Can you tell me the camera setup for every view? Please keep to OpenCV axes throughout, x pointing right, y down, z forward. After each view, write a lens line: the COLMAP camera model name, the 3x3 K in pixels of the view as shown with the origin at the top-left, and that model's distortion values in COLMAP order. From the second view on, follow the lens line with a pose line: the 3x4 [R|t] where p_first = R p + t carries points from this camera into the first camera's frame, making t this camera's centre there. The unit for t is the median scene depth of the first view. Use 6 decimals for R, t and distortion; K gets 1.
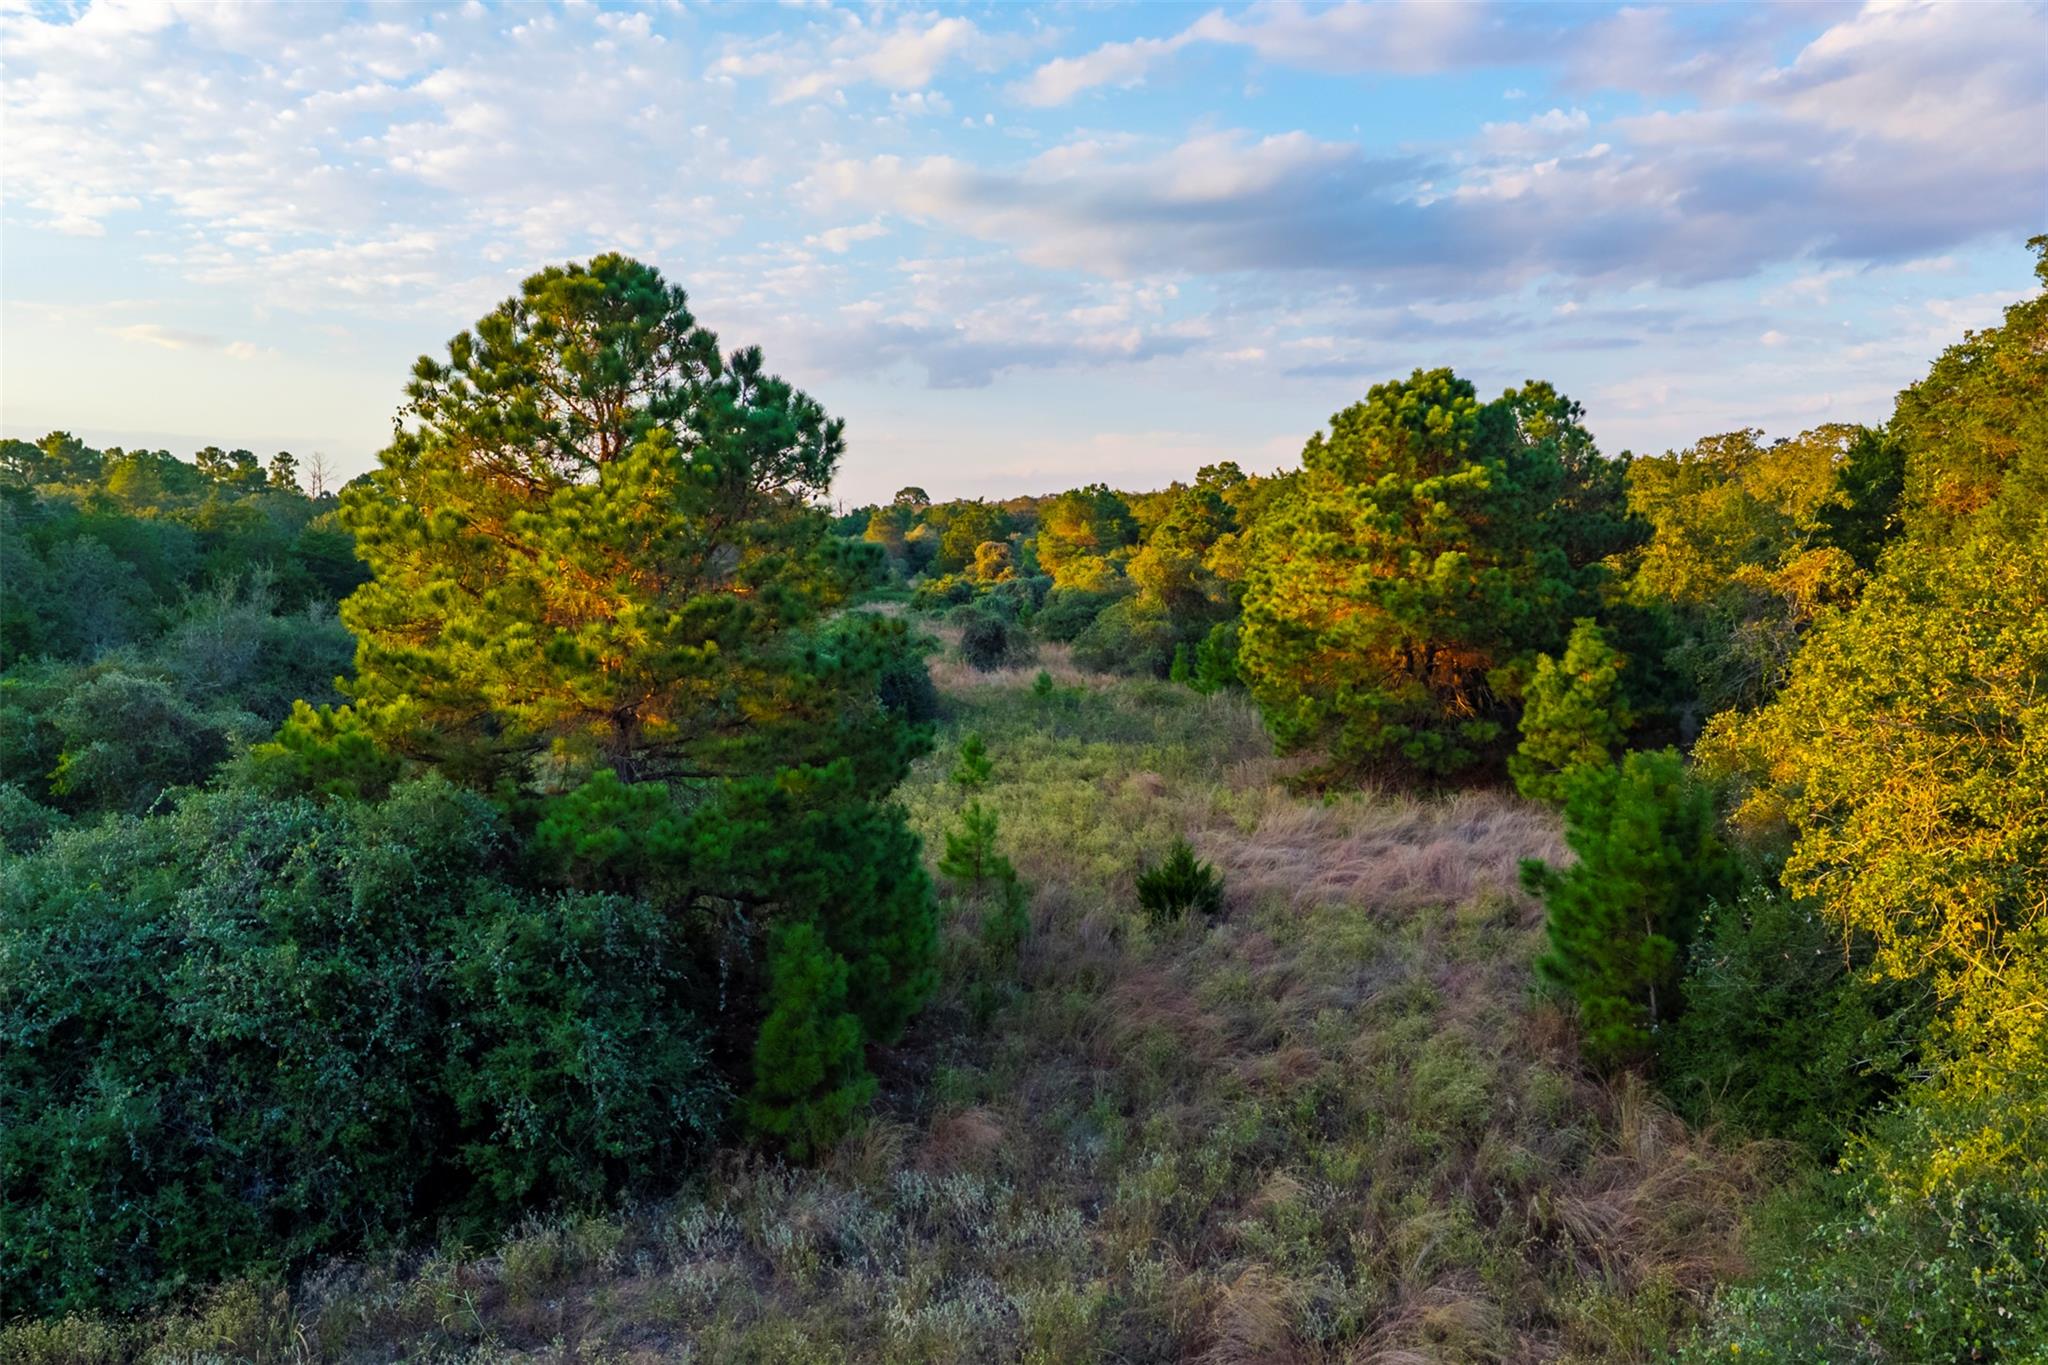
lens RADIAL K [[1638.7, 0, 1025.2], [0, 1638.7, 677.0], [0, 0, 1]] dist [0.063399, -0.079321]
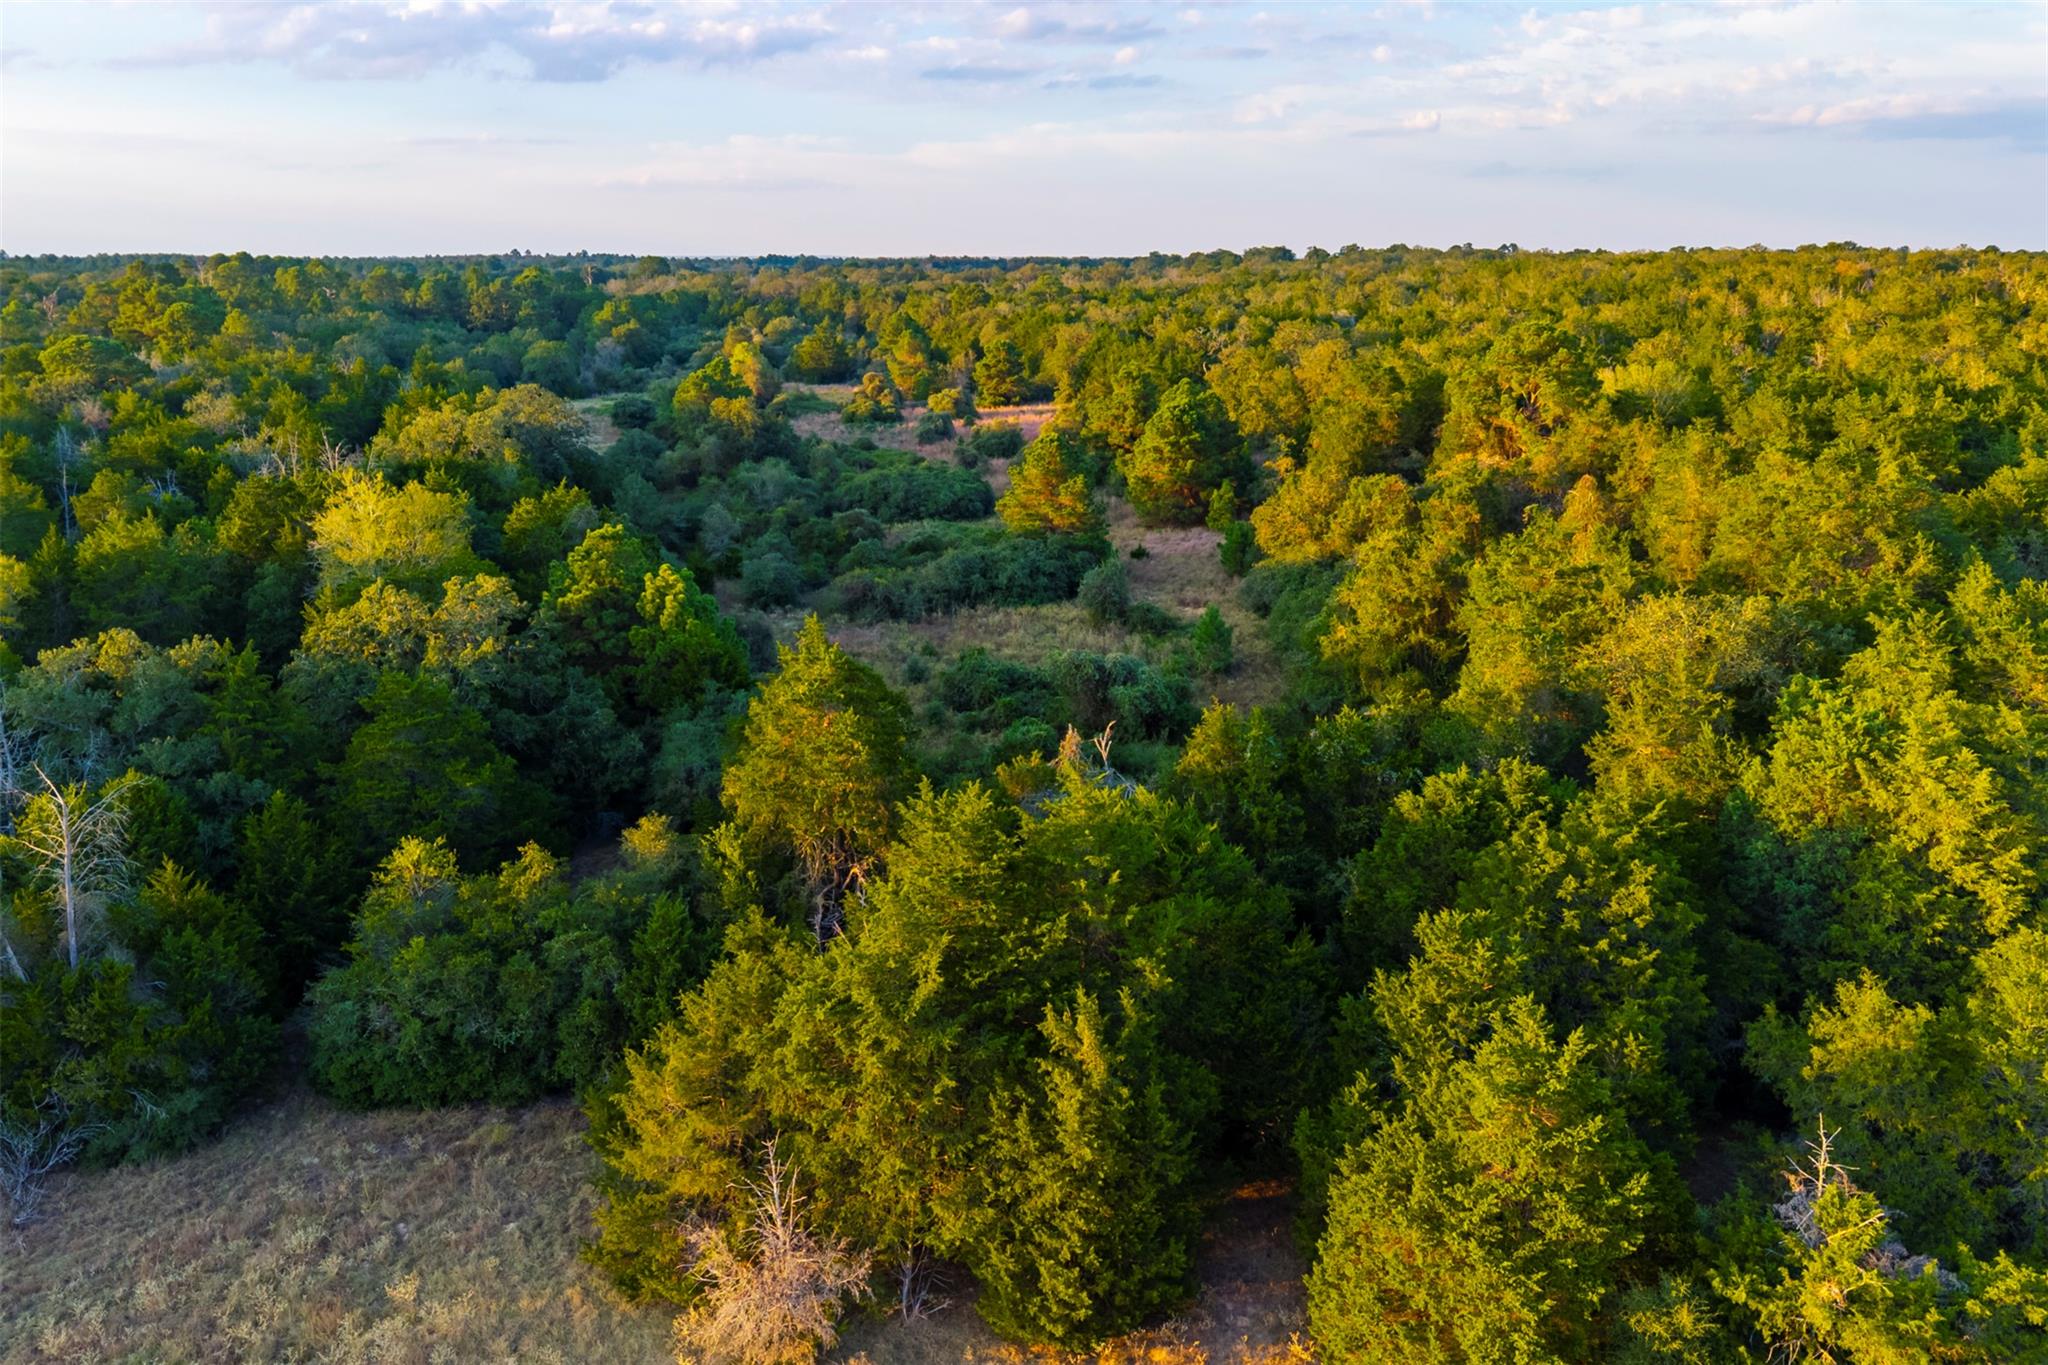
lens RADIAL K [[1638.7, 0, 1022.2], [0, 1638.7, 684.2], [0, 0, 1]] dist [0.063399, -0.079321]
pose [[0.975123, -0.047742, 0.216462, -0.879457], [0.009377, 0.984541, 0.174904, -0.220270], [-0.221466, -0.168524, 0.960496, -2.388282]]
